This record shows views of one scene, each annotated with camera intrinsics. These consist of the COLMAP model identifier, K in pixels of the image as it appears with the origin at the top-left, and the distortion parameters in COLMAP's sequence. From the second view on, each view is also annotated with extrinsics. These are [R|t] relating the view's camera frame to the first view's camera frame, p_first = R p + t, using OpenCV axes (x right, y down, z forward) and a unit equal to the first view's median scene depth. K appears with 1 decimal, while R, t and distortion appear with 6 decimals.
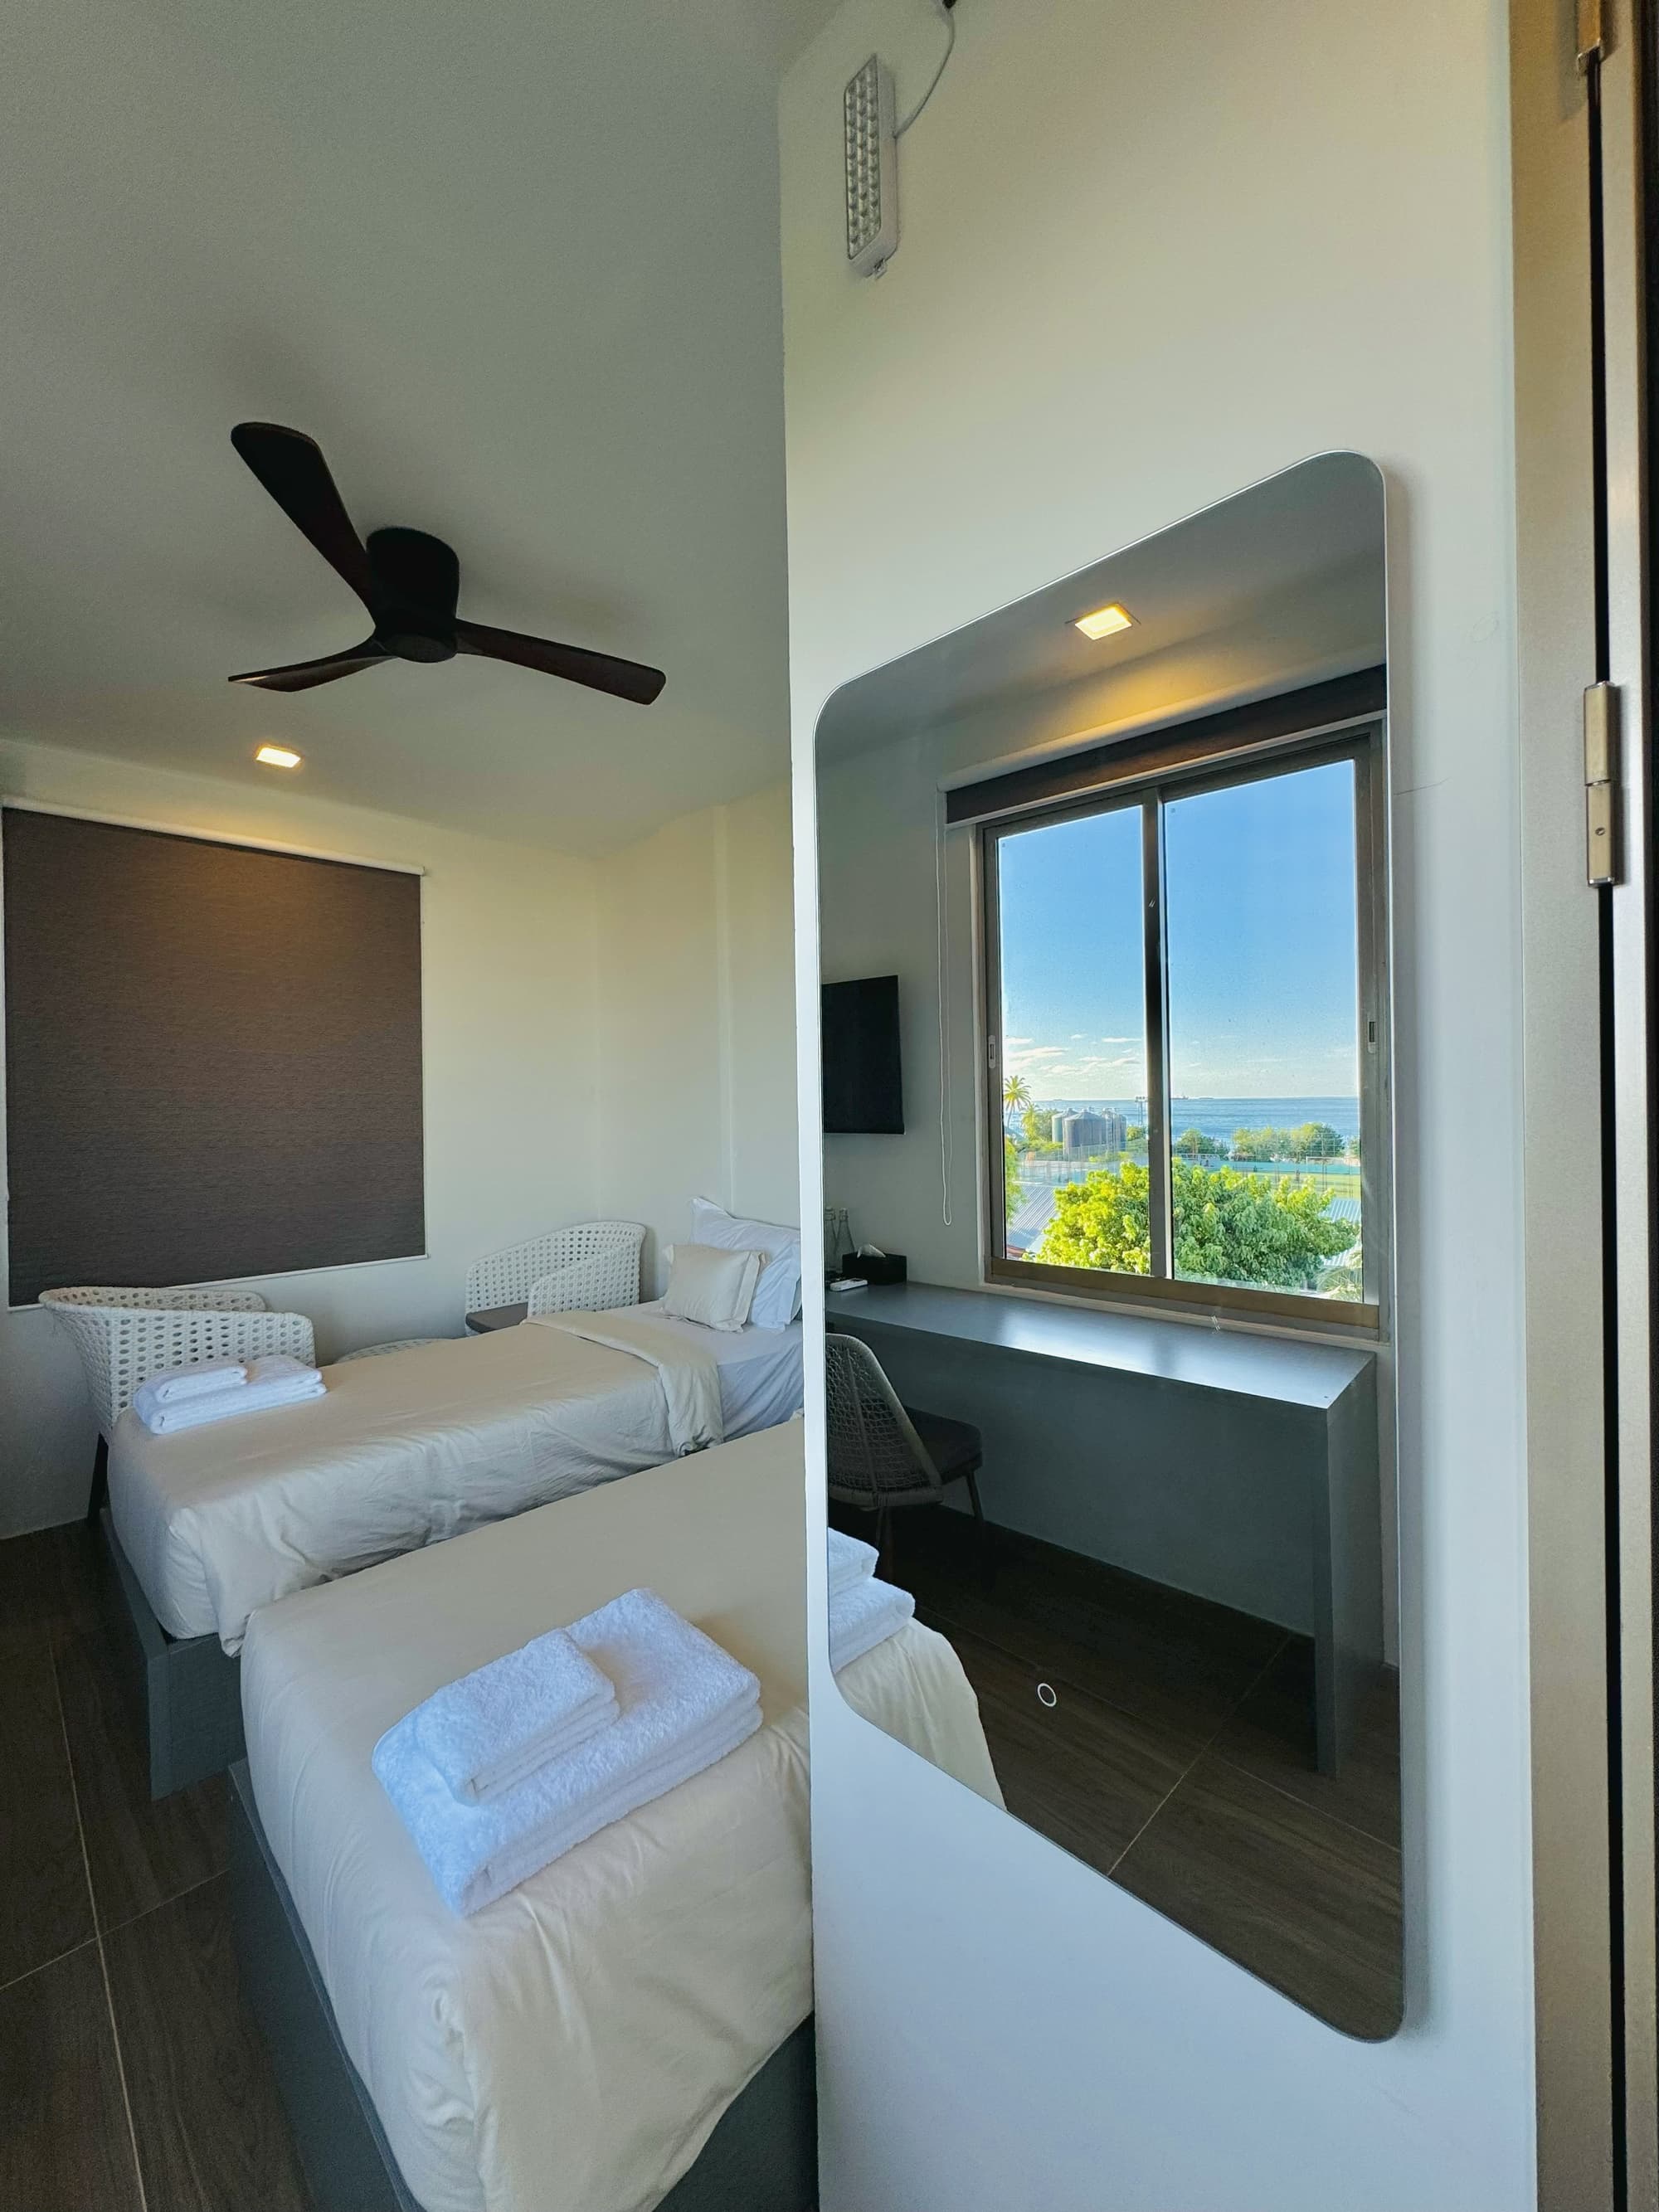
lens RADIAL K [[886.4, 0, 829.5], [0, 886.4, 1106.0], [0, 0, 1]] dist [-0.011774, -0.000093]
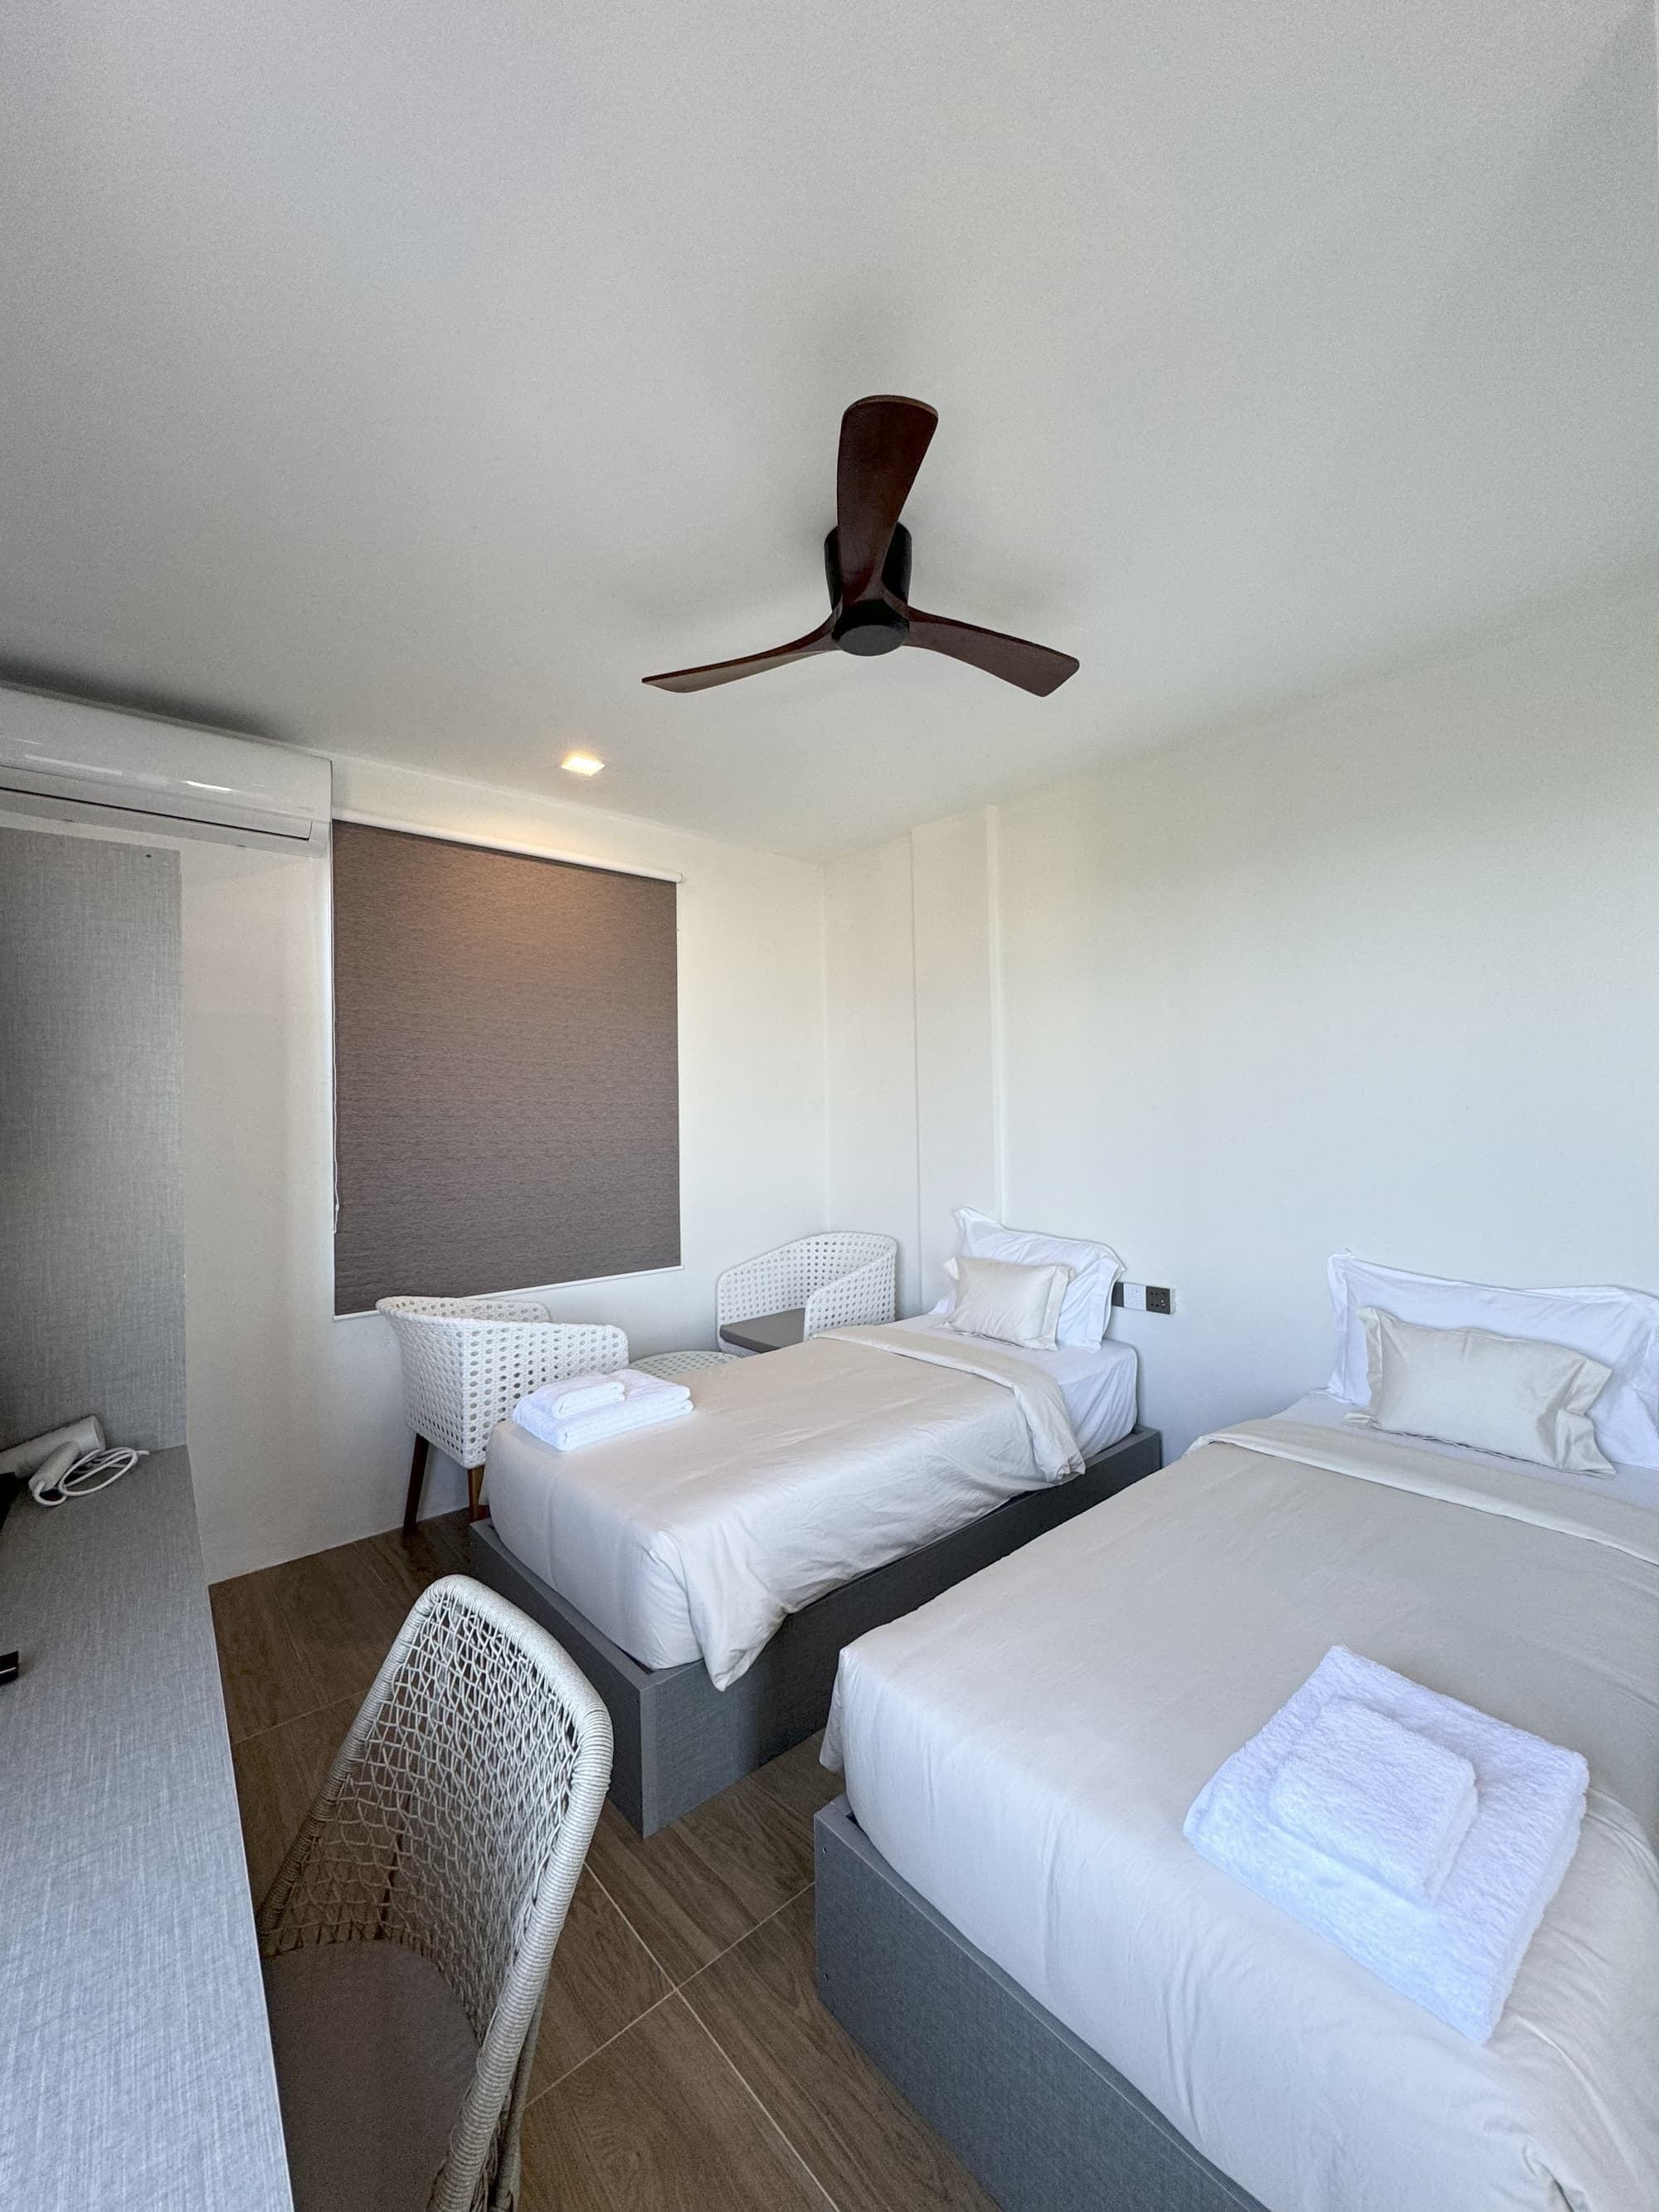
lens RADIAL K [[888.3, 0, 829.5], [0, 888.3, 1106.0], [0, 0, 1]] dist [-0.021587, -0.000107]
pose [[0.997844, -0.002467, -0.065585, -0.296785], [0.001794, 0.999945, -0.010315, 0.000697], [0.065607, 0.010175, 0.997794, 0.027352]]
